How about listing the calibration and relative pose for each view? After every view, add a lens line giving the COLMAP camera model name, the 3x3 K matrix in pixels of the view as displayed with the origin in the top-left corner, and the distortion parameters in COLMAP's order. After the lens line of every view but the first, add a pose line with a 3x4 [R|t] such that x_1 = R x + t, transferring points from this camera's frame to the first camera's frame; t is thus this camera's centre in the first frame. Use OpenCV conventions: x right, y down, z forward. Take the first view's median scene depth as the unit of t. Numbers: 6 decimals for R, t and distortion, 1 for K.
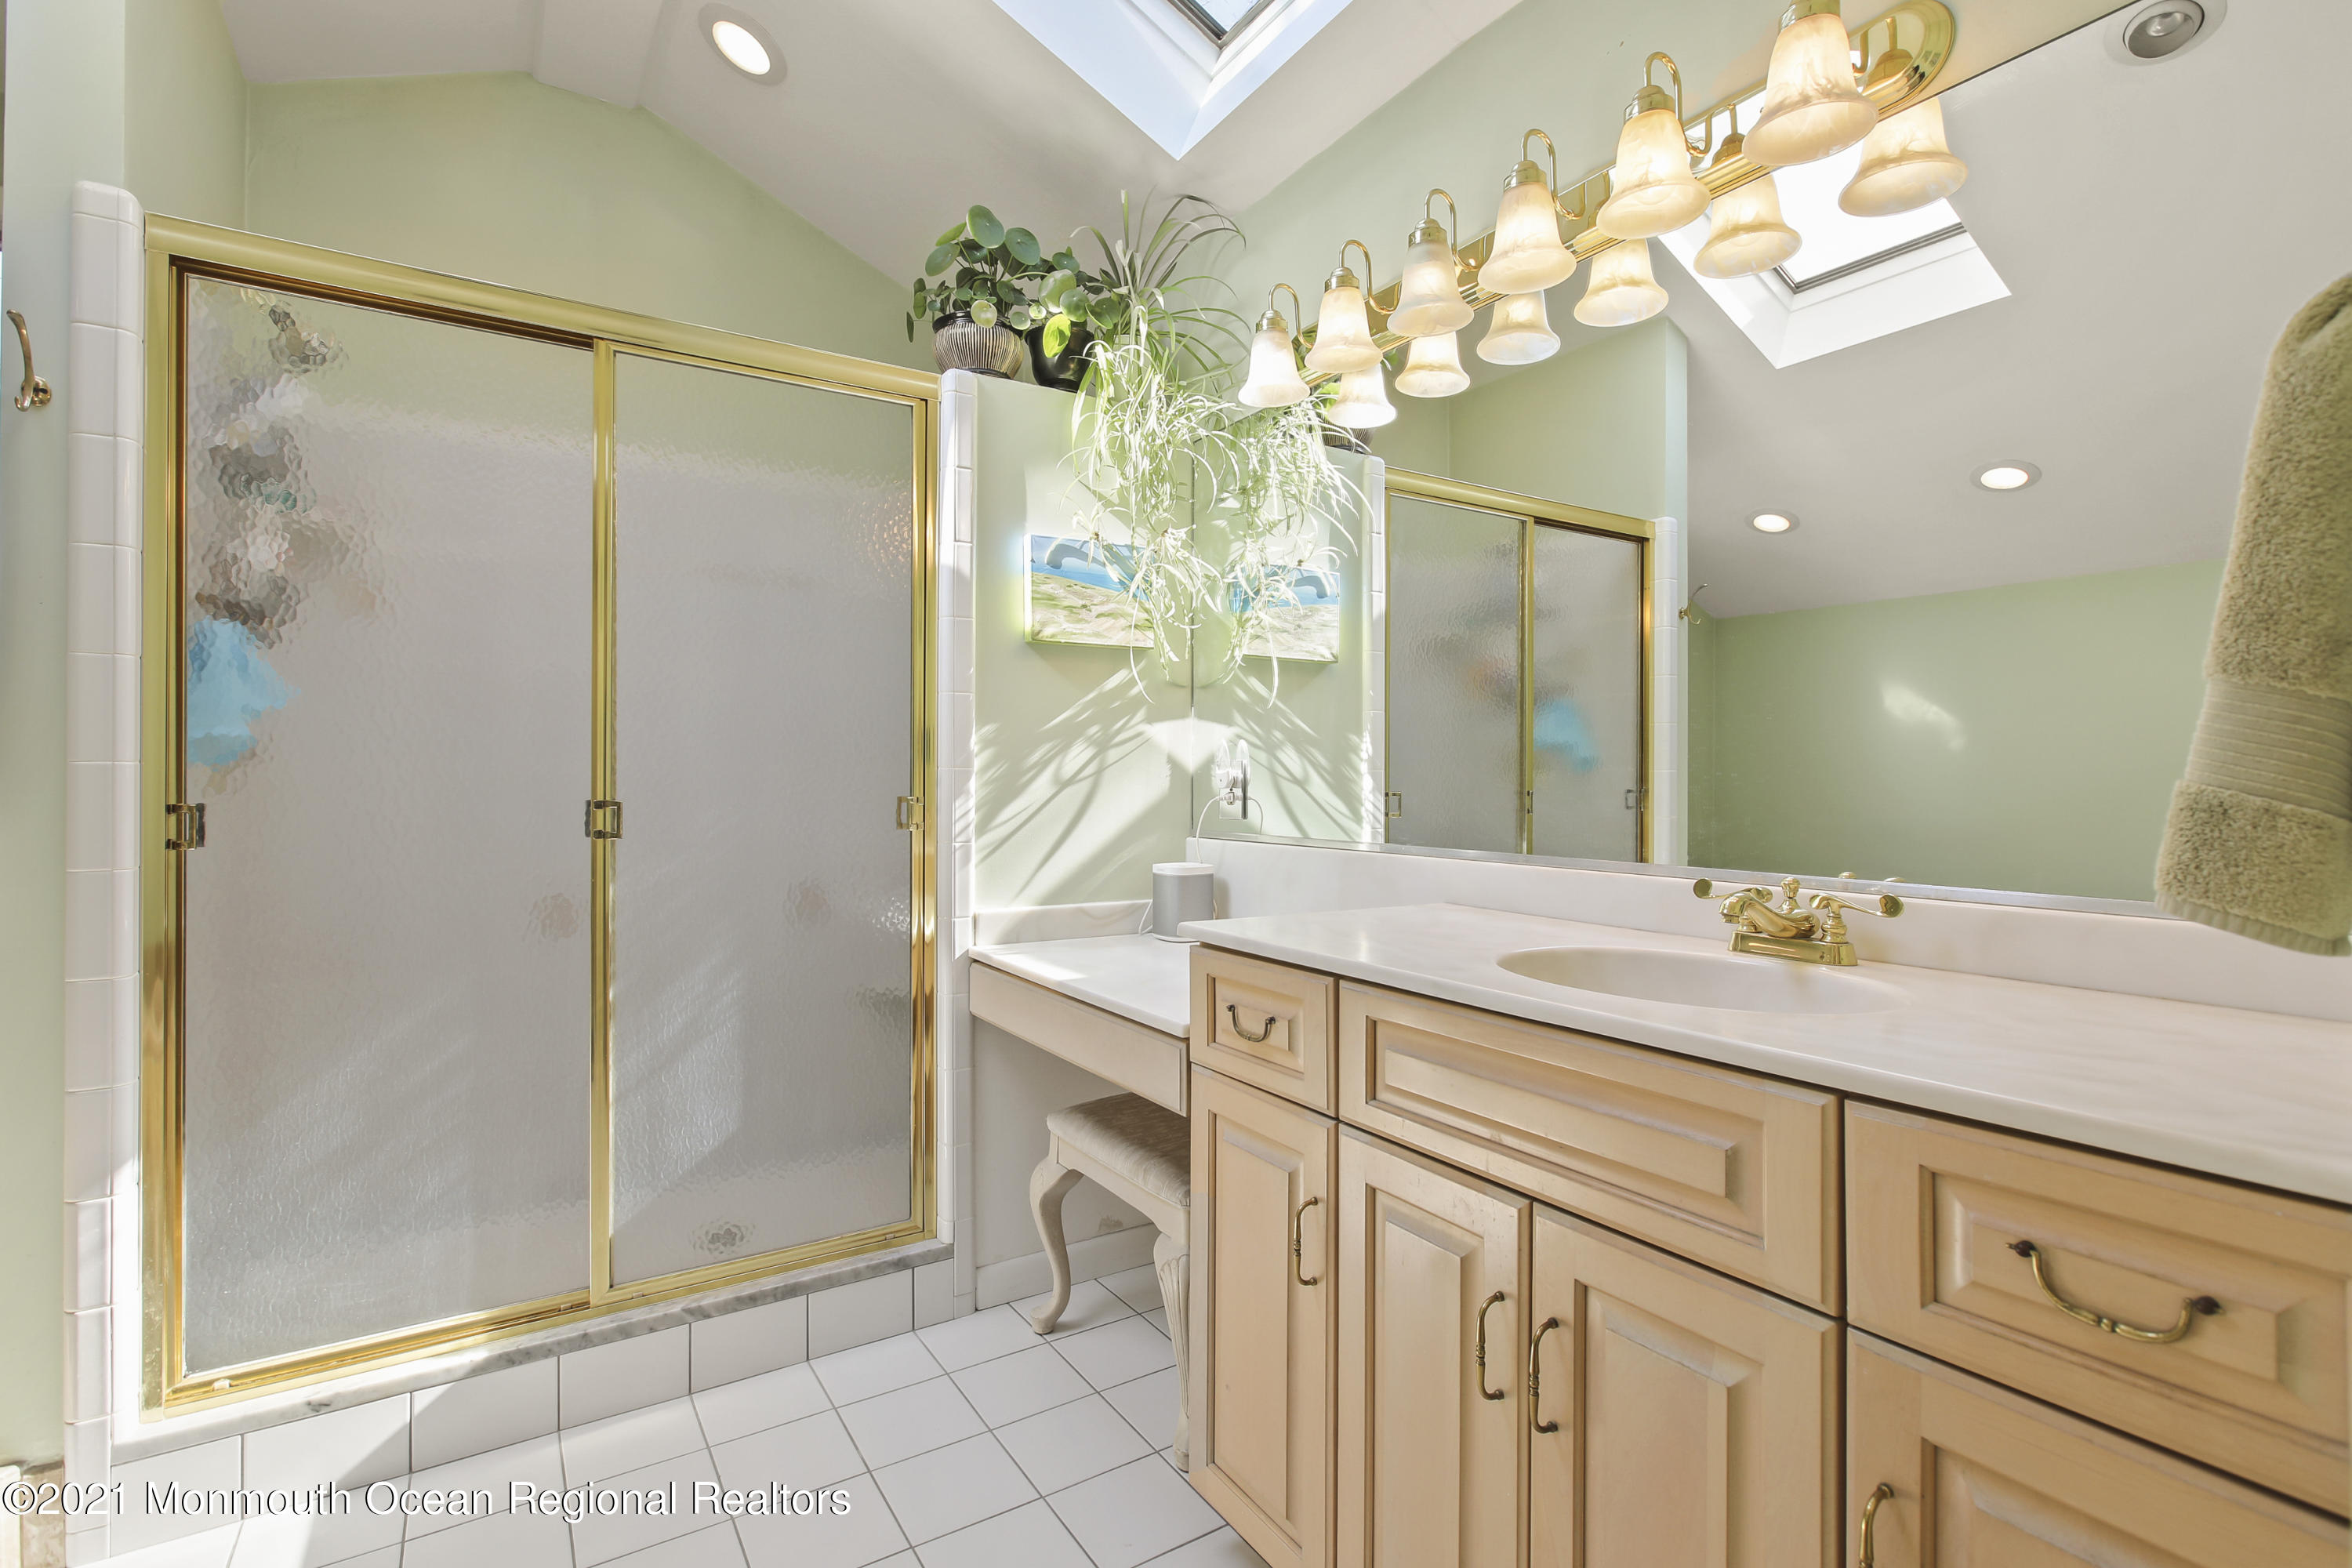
lens RADIAL K [[1099.2, 0, 1187.1], [0, 1099.2, 768.2], [0, 0, 1]] dist [0.002321, 0.000492]
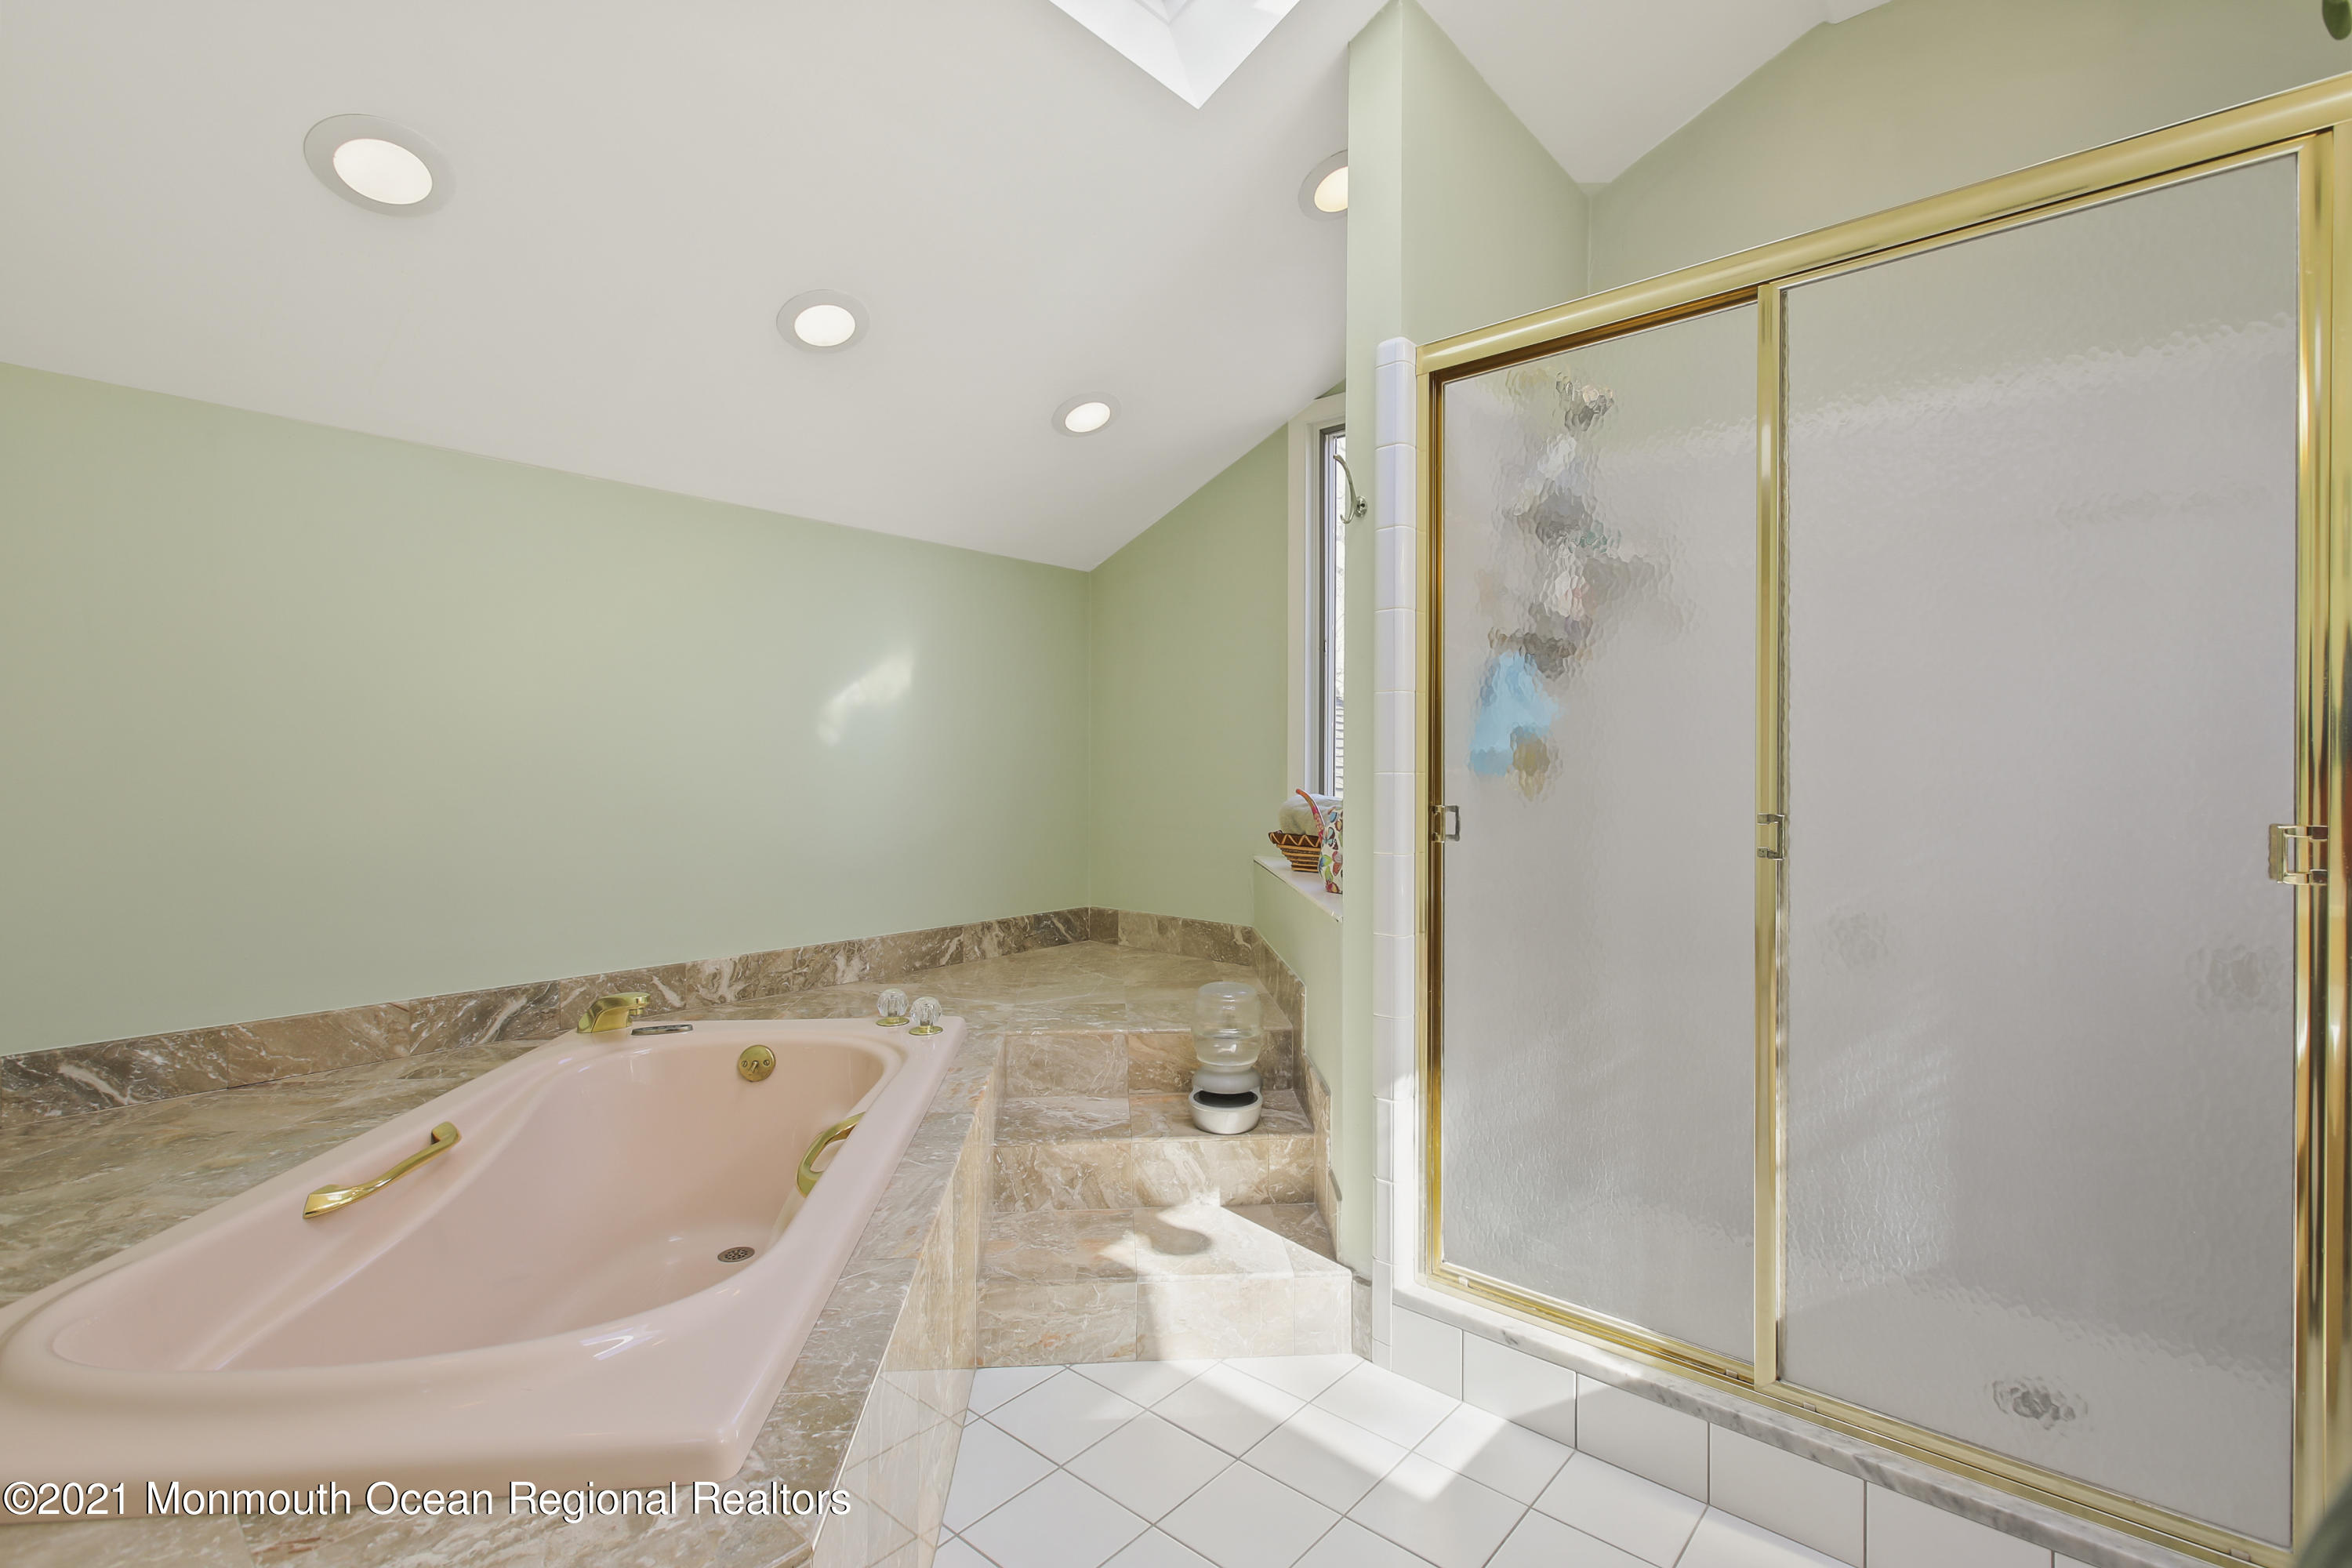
lens RADIAL K [[1061.4, 0, 1179.8], [0, 1061.4, 780.4], [0, 0, 1]] dist [-0.005180, 0.002618]
pose [[0.274595, -0.001083, -0.961559, 0.144501], [-0.002092, 0.999996, -0.001724, 0.005874], [0.961558, 0.002485, 0.274592, 0.323563]]
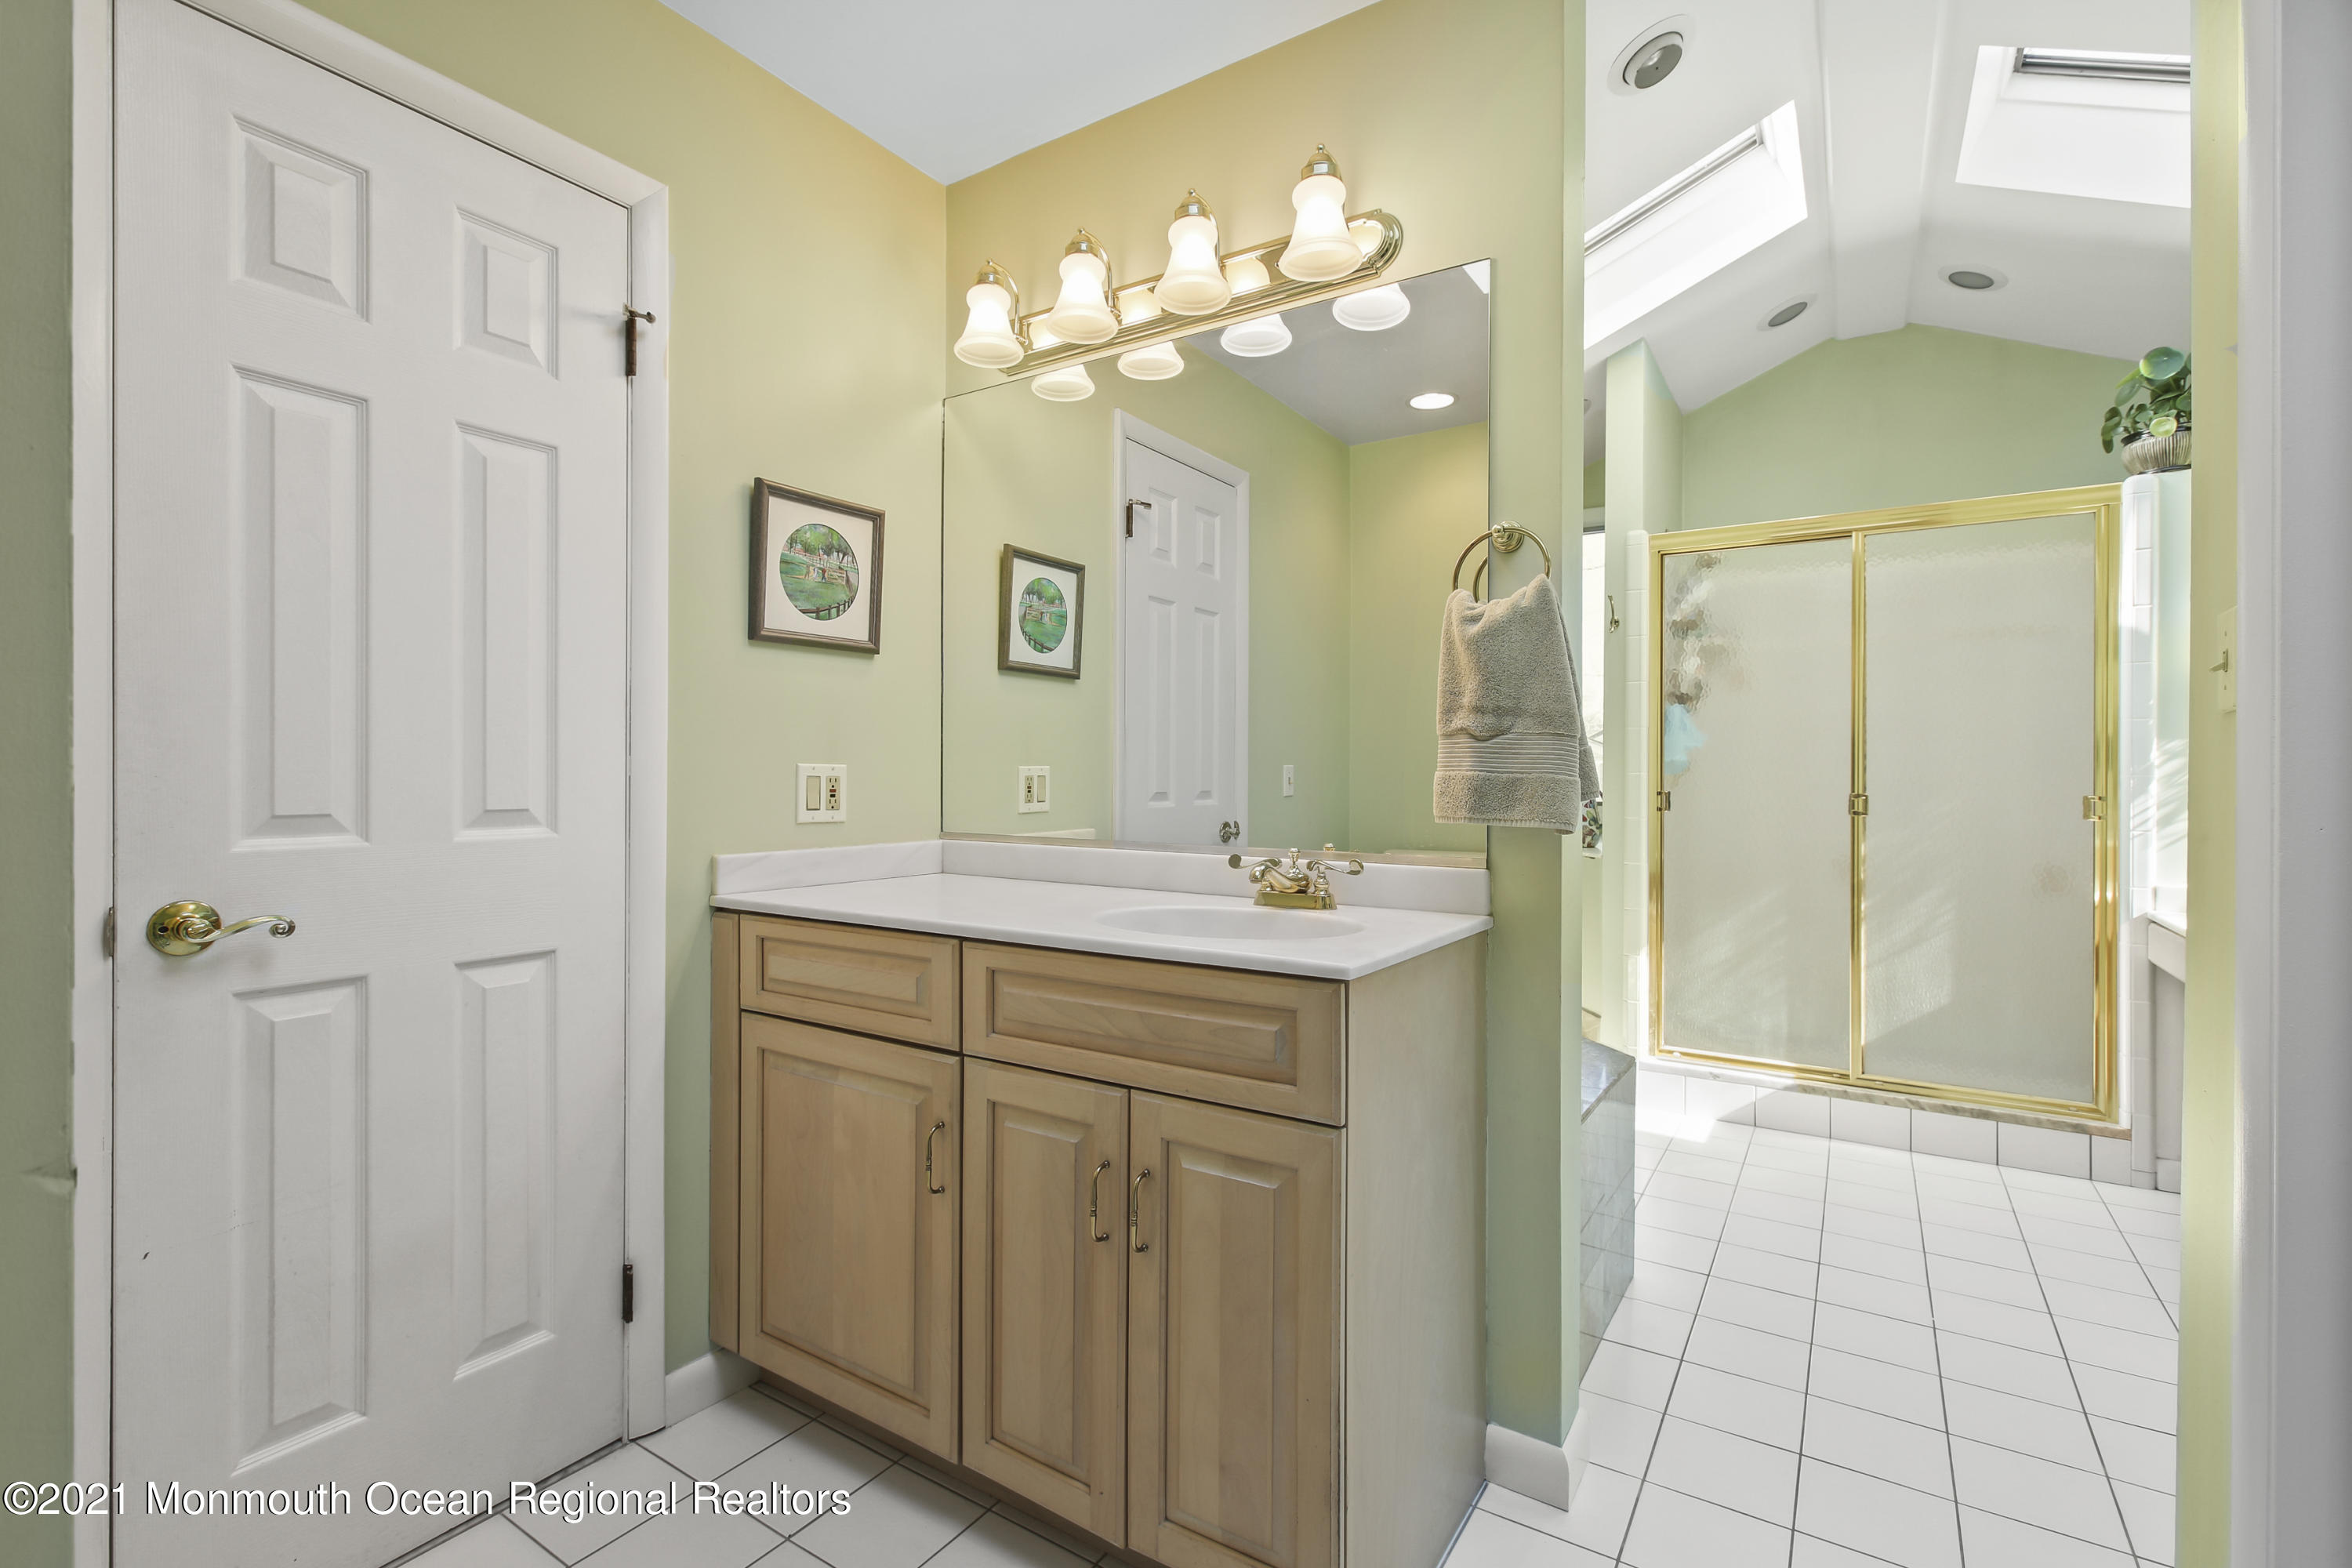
lens RADIAL K [[1061.4, 0, 1175.5], [0, 1061.4, 773.6], [0, 0, 1]] dist [-0.005180, 0.002618]
pose [[0.417207, -0.002301, -0.908809, 0.549279], [-0.001945, 0.999992, -0.003425, 0.004796], [0.908809, 0.003197, 0.417199, -0.692051]]
